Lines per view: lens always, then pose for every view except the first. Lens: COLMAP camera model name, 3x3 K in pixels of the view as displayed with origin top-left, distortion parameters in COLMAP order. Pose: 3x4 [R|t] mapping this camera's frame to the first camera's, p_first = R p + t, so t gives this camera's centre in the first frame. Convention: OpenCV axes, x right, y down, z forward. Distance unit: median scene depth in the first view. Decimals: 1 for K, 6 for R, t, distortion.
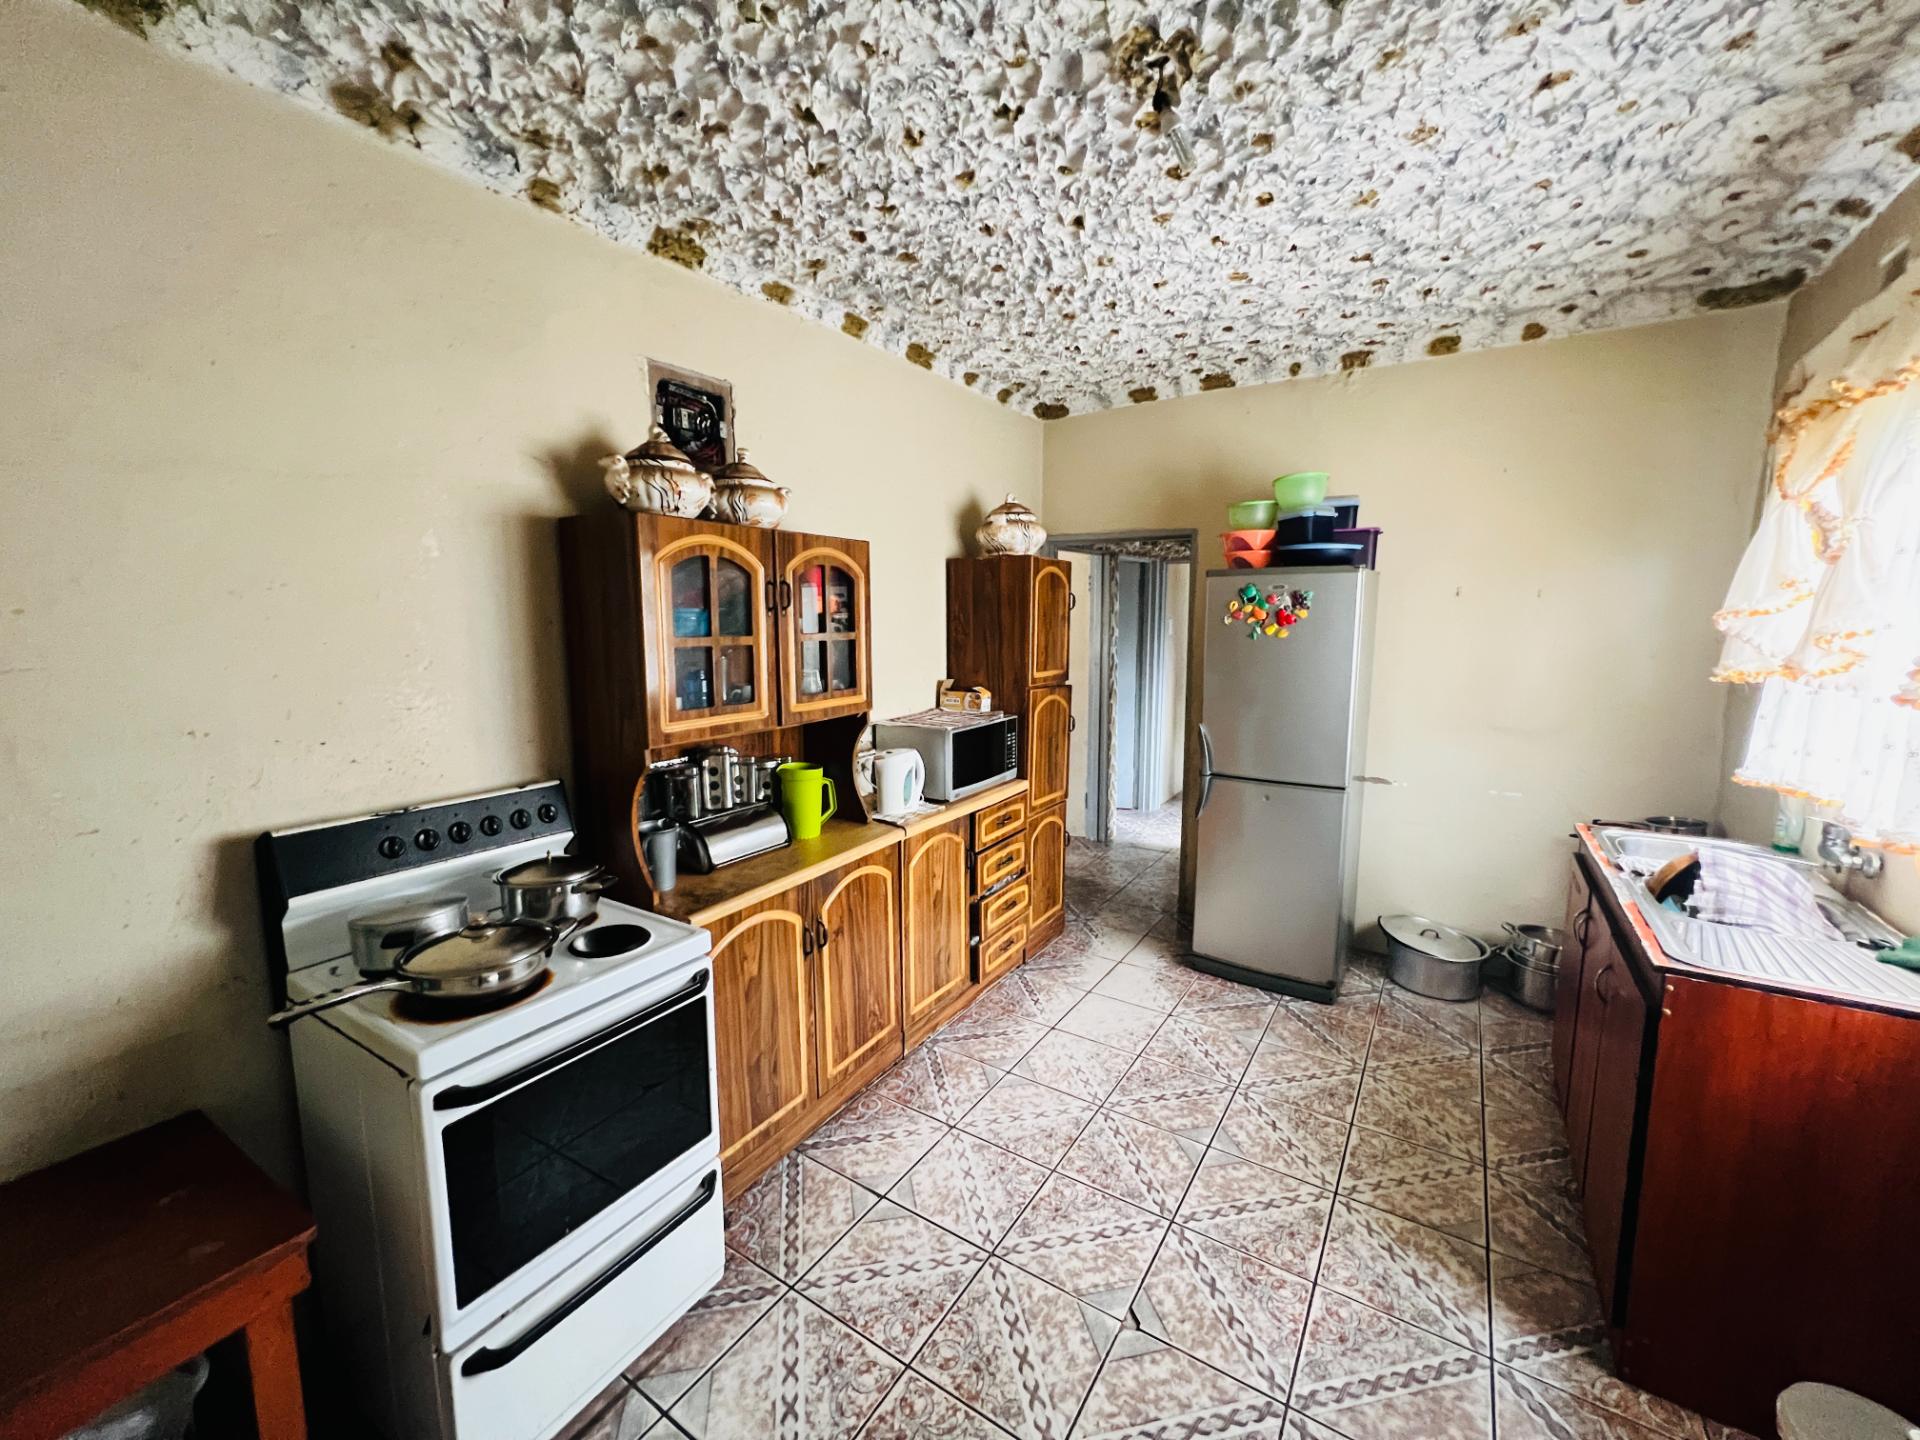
lens RADIAL K [[768.9, 0, 954.7], [0, 768.9, 718.9], [0, 0, 1]] dist [-0.002350, 0.001205]
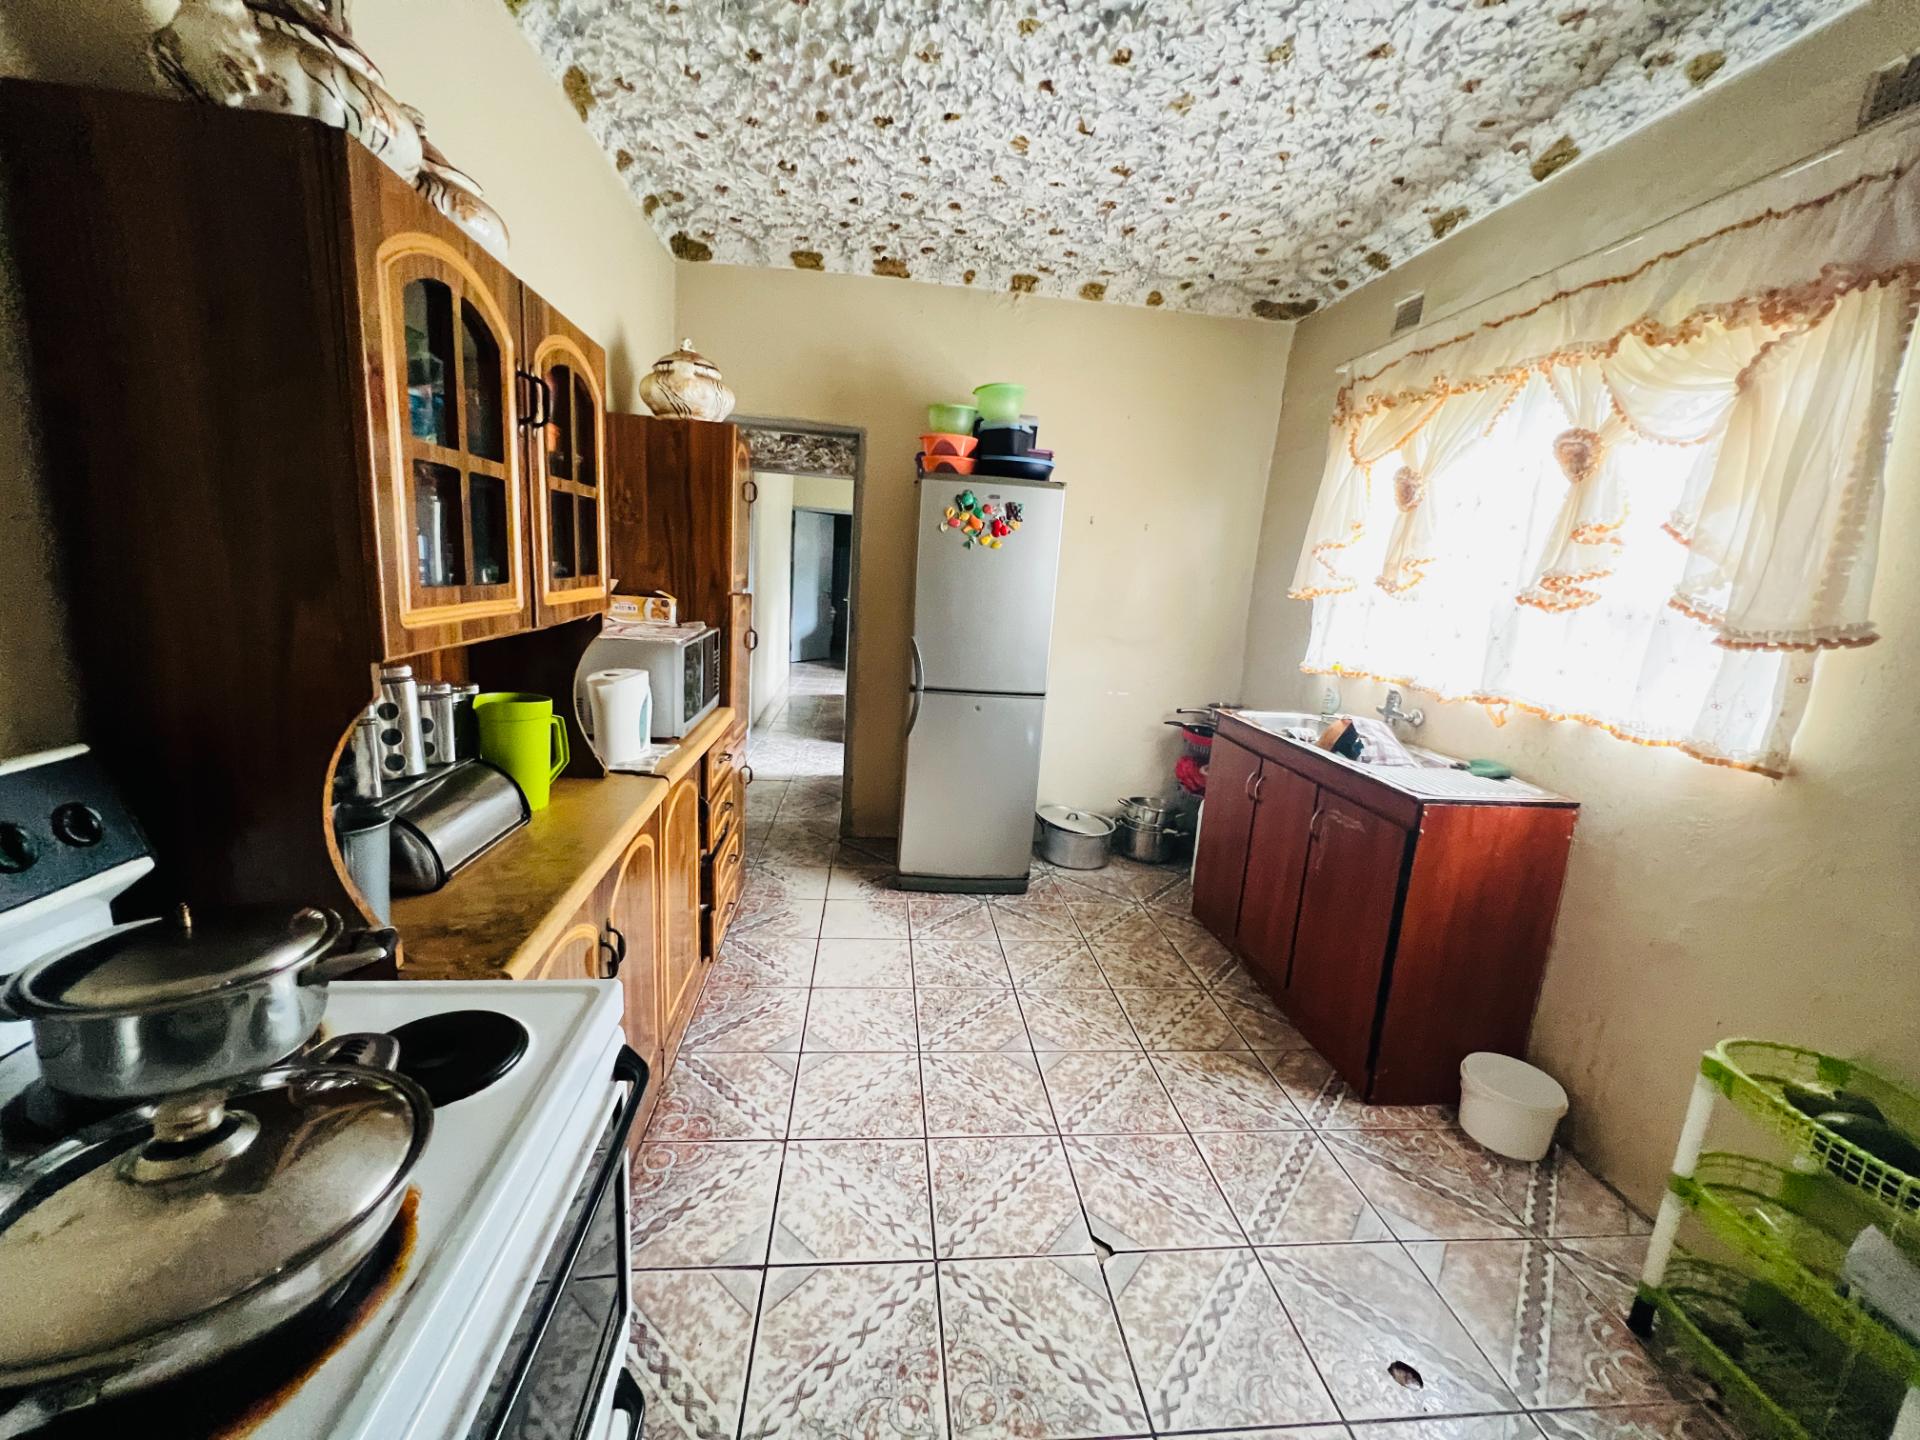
lens RADIAL K [[768.9, 0, 954.7], [0, 768.9, 718.9], [0, 0, 1]] dist [-0.002350, 0.001205]
pose [[0.772183, -0.071433, 0.631372, -0.277947], [0.016902, 0.995618, 0.091971, 0.023871], [-0.635175, -0.060347, 0.770007, 0.252824]]
